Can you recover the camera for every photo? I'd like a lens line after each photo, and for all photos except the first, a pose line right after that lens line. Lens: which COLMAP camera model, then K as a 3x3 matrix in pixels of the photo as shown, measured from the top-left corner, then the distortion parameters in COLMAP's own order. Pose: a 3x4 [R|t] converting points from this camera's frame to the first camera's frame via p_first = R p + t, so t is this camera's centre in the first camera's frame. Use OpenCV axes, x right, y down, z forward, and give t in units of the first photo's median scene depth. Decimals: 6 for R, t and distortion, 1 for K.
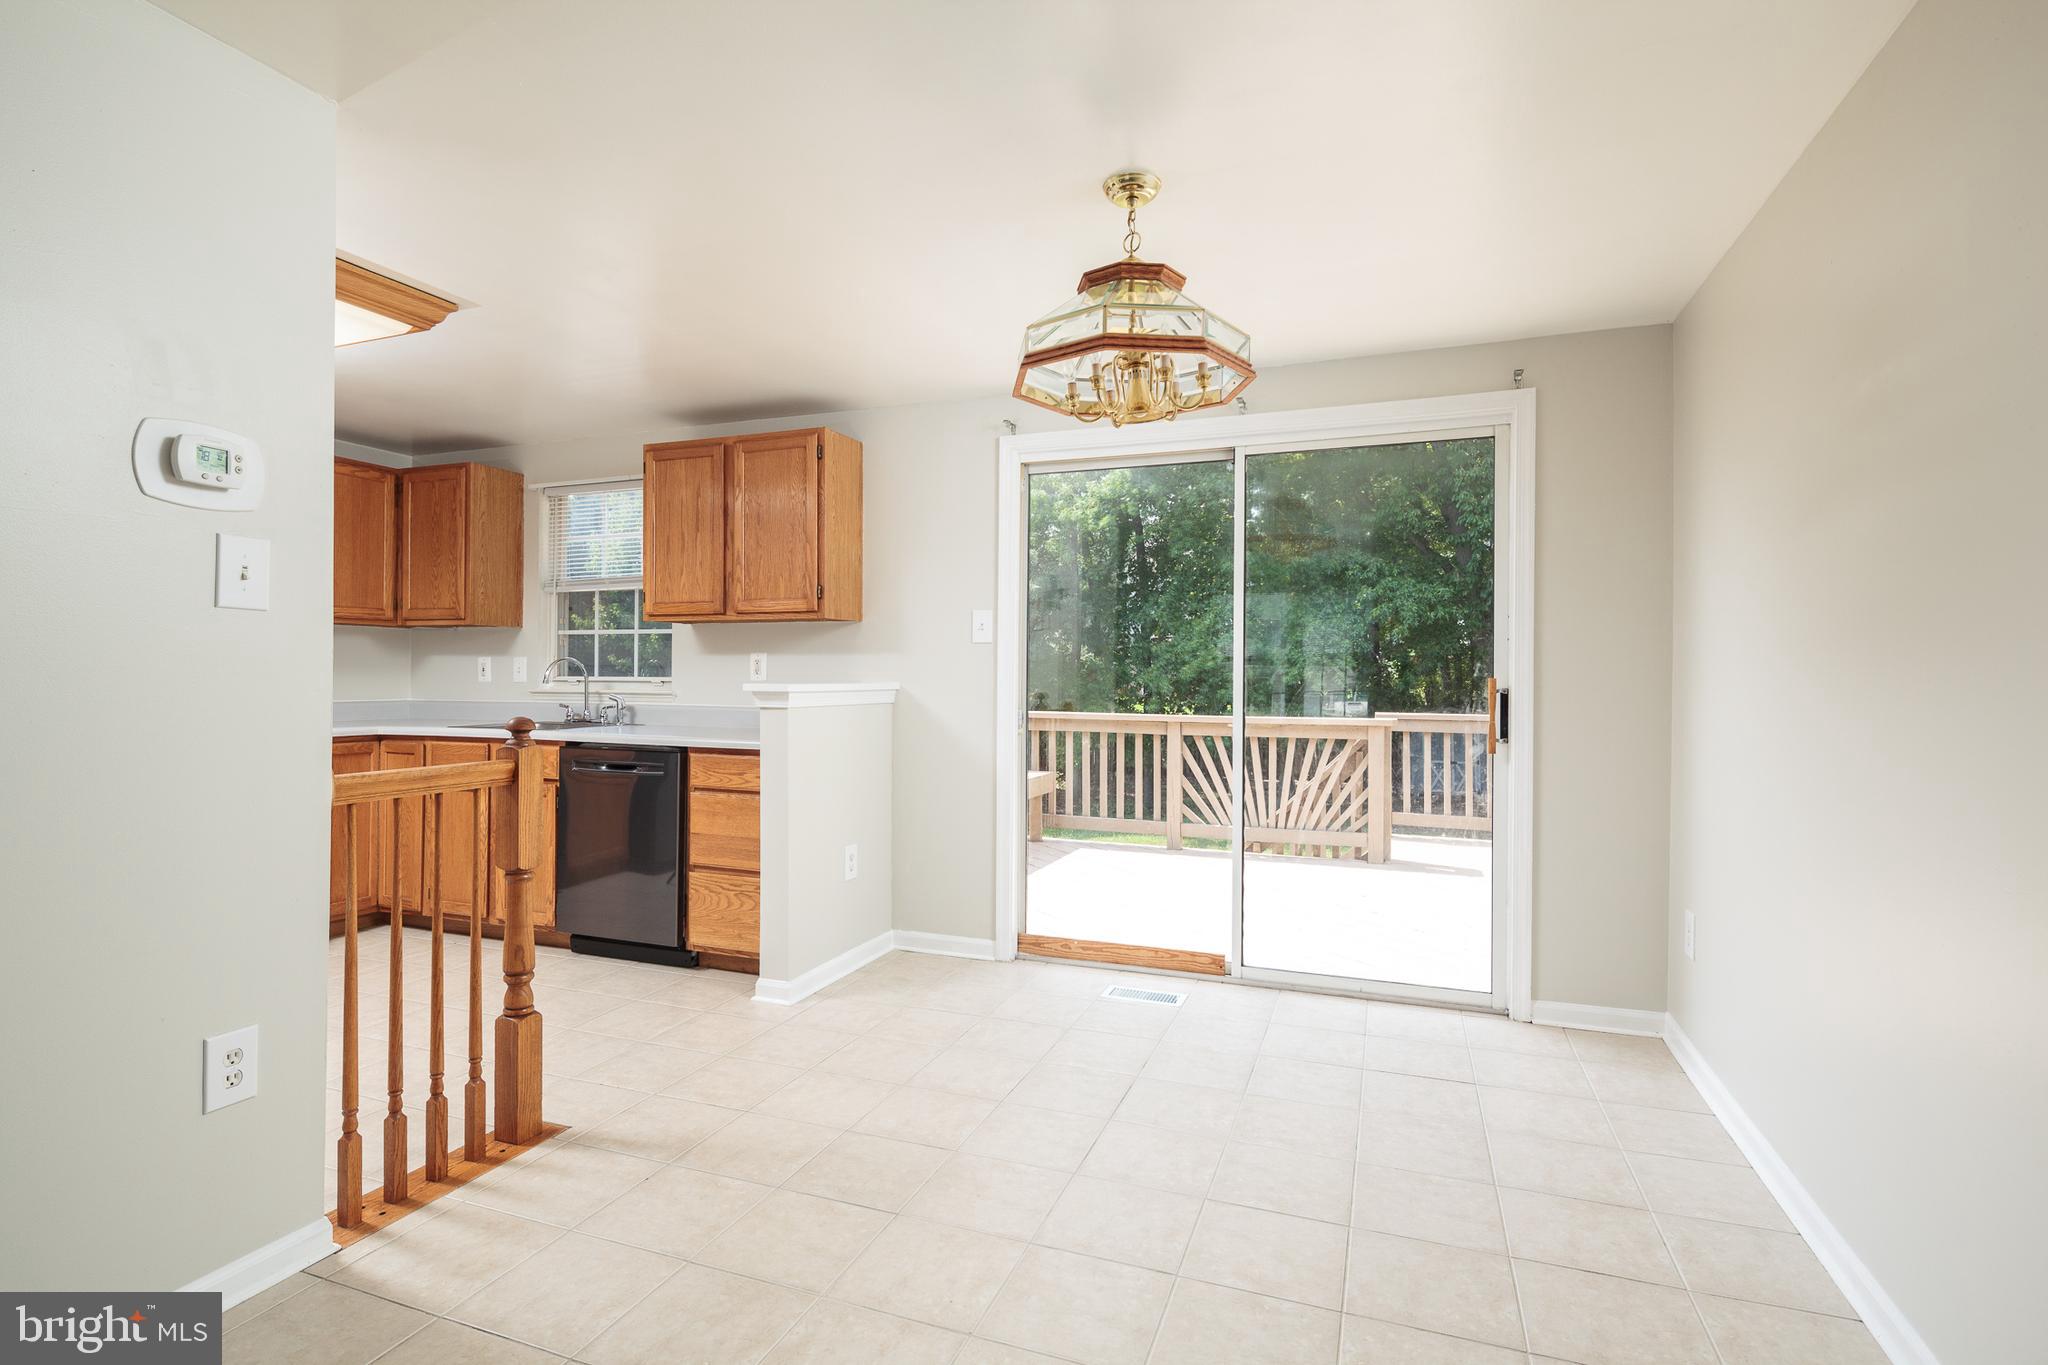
lens RADIAL K [[981.3, 0, 1017.6], [0, 981.3, 673.9], [0, 0, 1]] dist [0.000589, 0.000154]
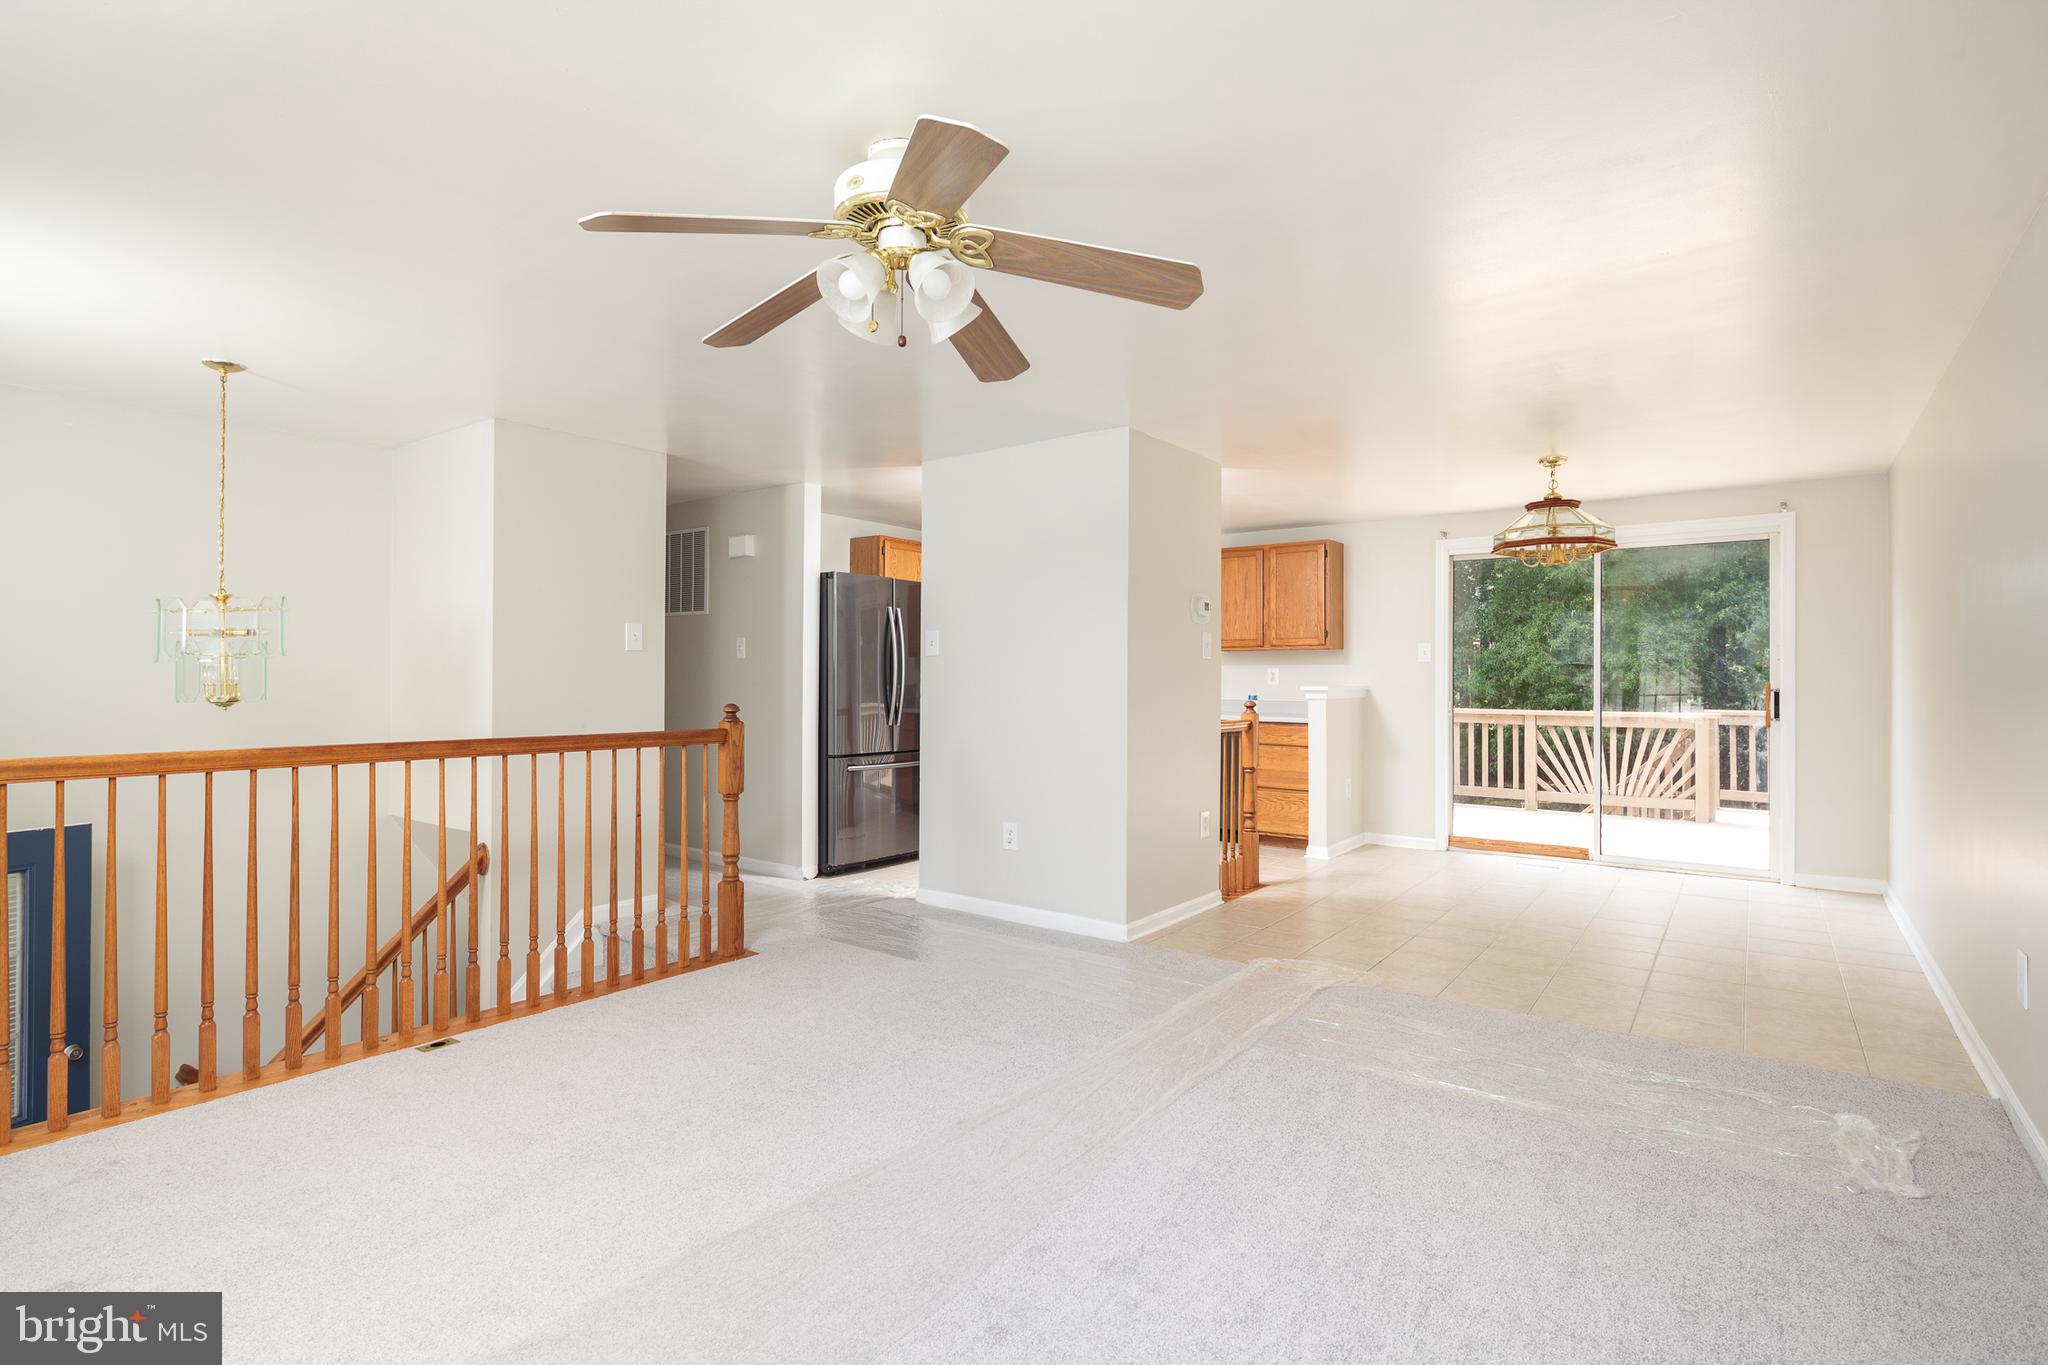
lens RADIAL K [[981.3, 0, 1021.8], [0, 981.3, 679.7], [0, 0, 1]] dist [0.000589, 0.000154]
pose [[0.962231, -0.002971, -0.272217, -0.208377], [0.003279, 0.999994, 0.000675, -0.004218], [0.272214, -0.001542, 0.962236, -0.695803]]
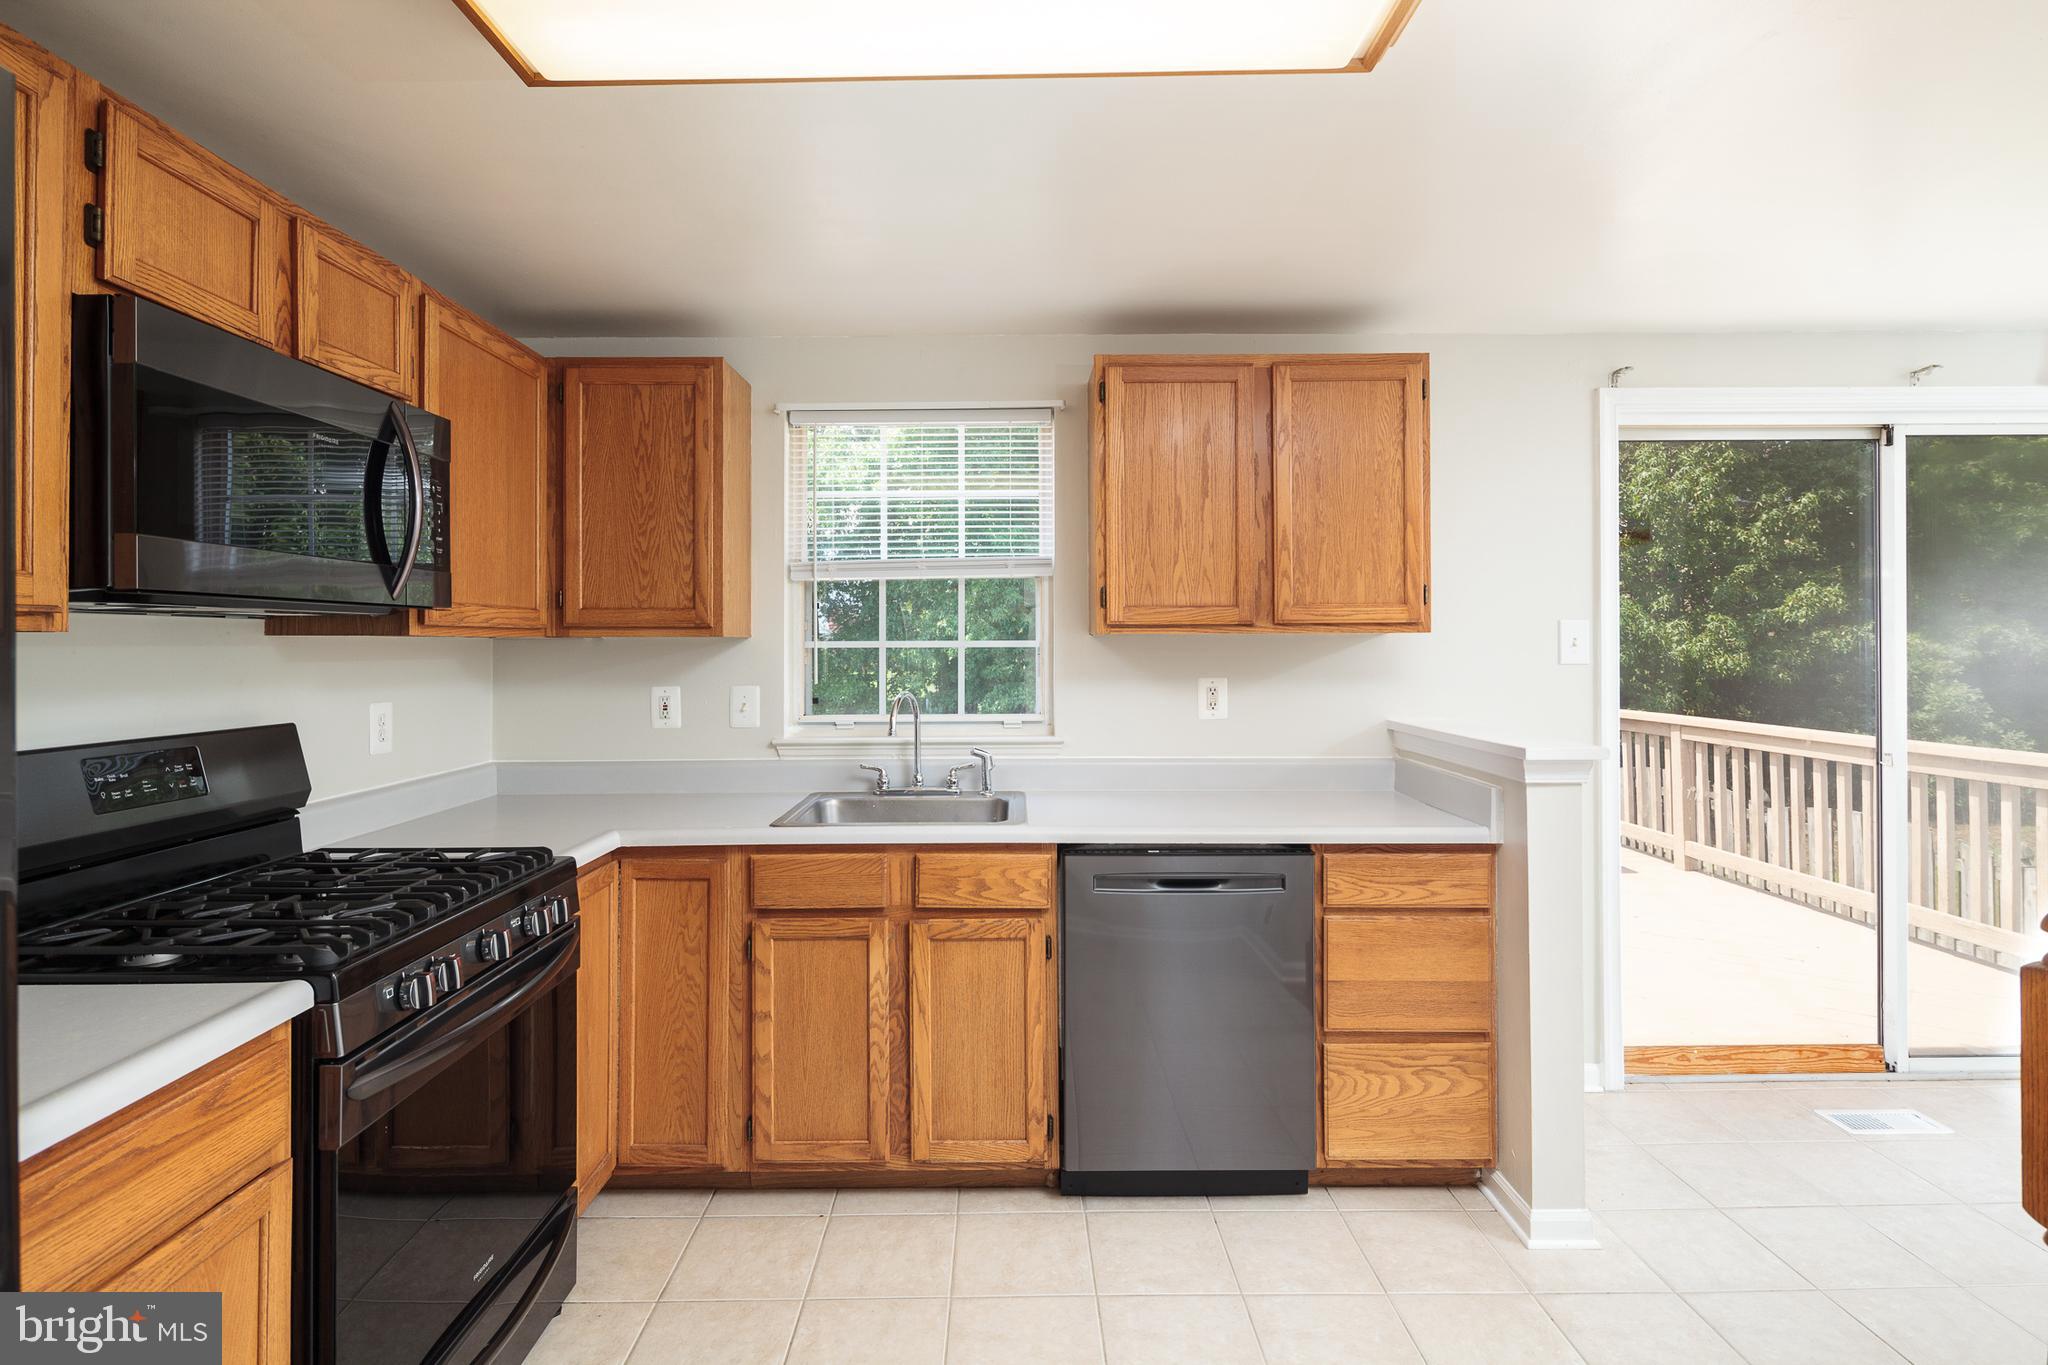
lens RADIAL K [[981.3, 0, 1005.9], [0, 981.3, 626.8], [0, 0, 1]] dist [0.000589, 0.000154]
pose [[0.931957, -0.005963, 0.362520, -0.606812], [0.010754, 0.999879, -0.011200, -0.047702], [-0.362410, 0.014337, 0.931909, 0.395595]]
